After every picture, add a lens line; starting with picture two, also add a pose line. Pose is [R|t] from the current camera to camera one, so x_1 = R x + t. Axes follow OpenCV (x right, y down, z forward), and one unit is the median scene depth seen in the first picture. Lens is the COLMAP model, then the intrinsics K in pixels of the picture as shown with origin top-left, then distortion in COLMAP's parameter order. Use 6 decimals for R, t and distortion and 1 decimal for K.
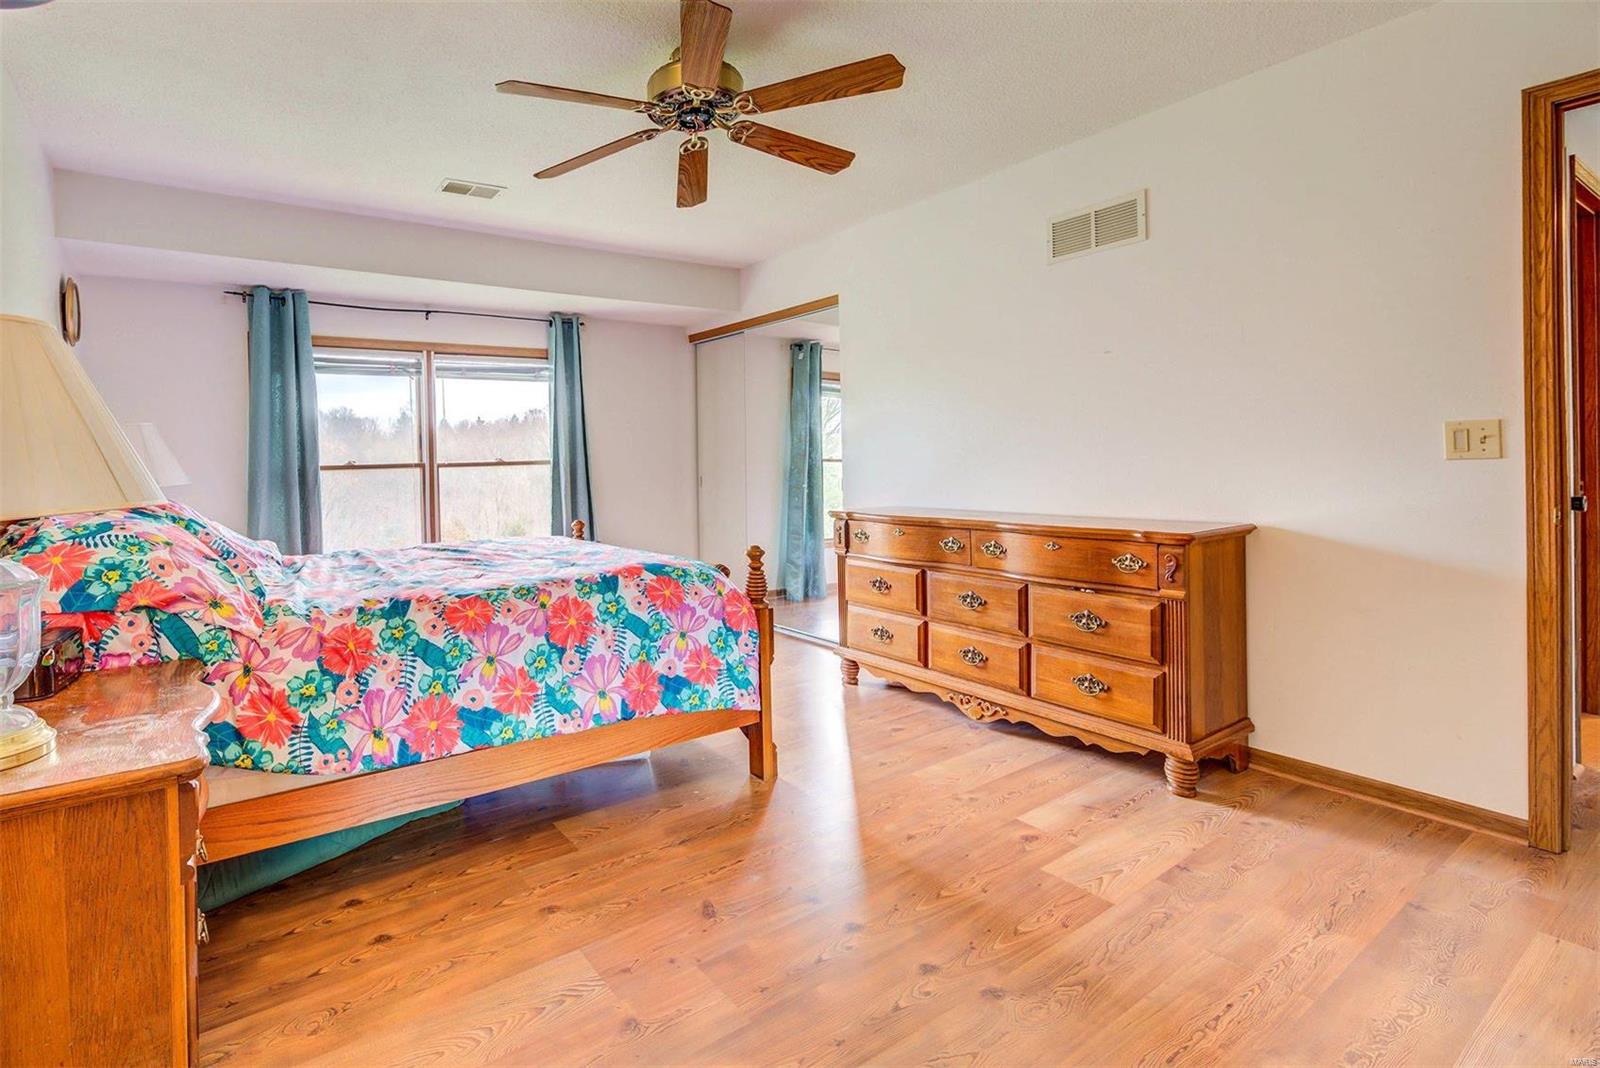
lens RADIAL K [[673.2, 0, 801.3], [0, 673.2, 466.6], [0, 0, 1]] dist [0.000224, -0.000043]
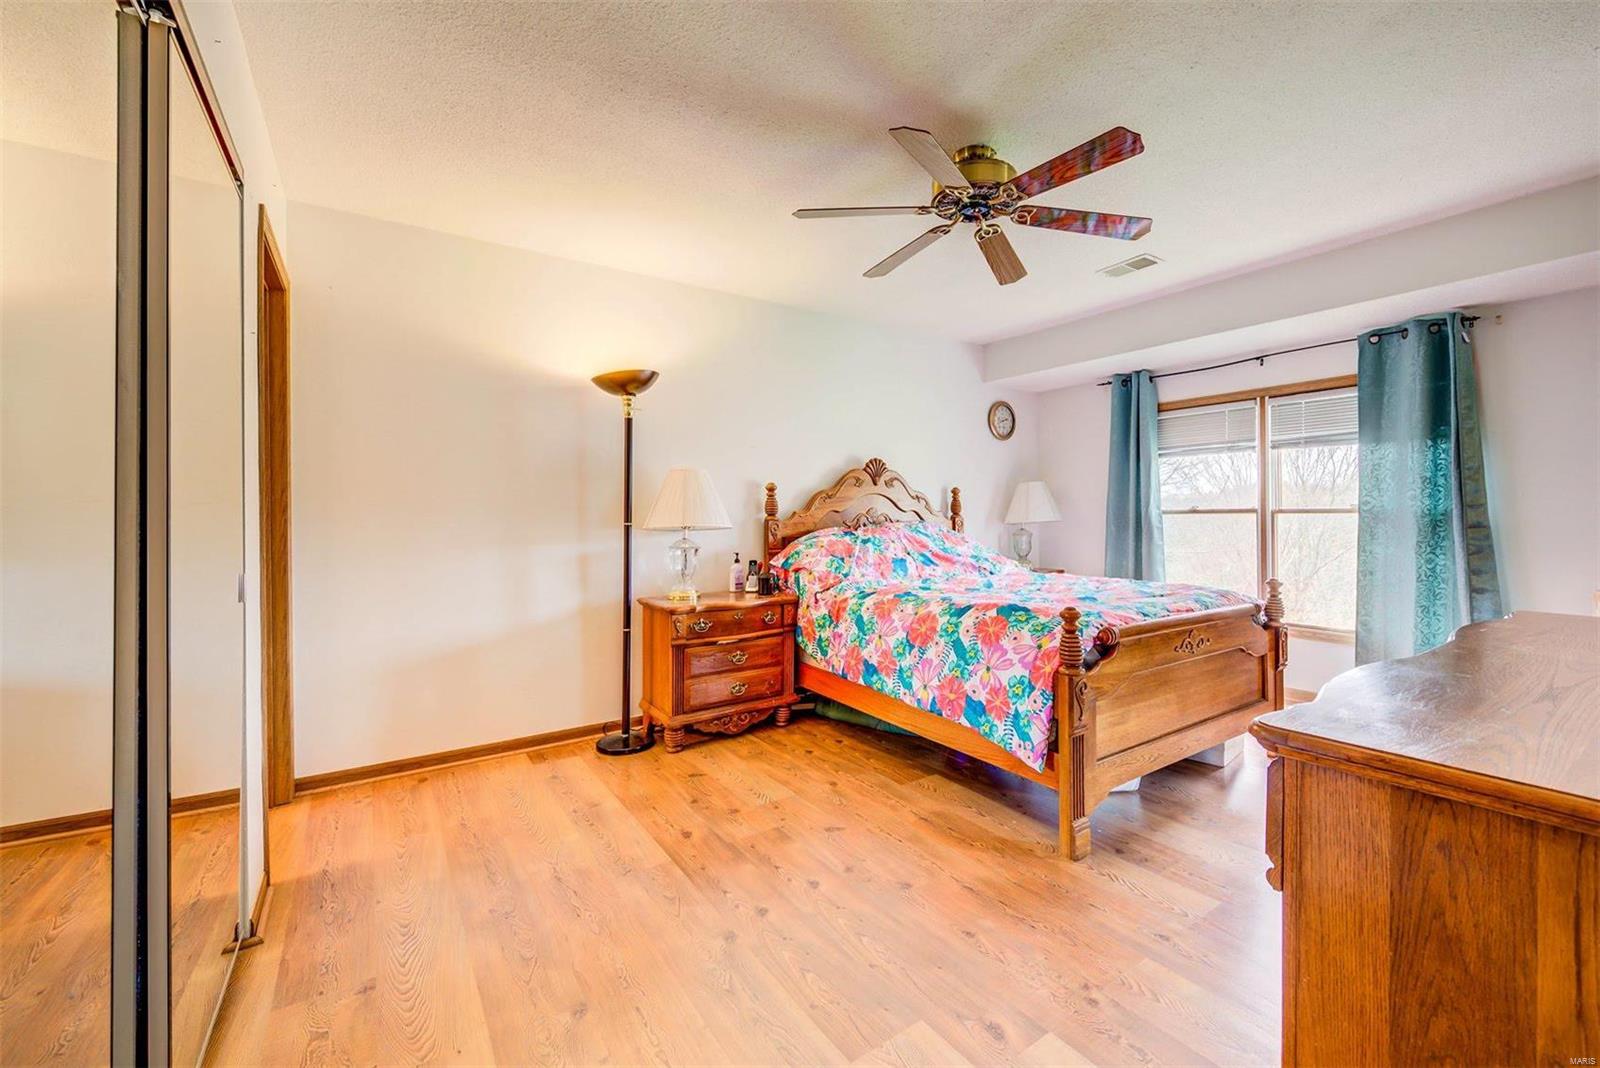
lens RADIAL K [[645.7, 0, 800.1], [0, 645.7, 521.0], [0, 0, 1]] dist [0.001165, -0.000008]
pose [[0.018449, 0.035533, -0.999198, 0.980677], [-0.009472, 0.999330, 0.035362, -0.036449], [0.999785, 0.008812, 0.018773, 0.725631]]
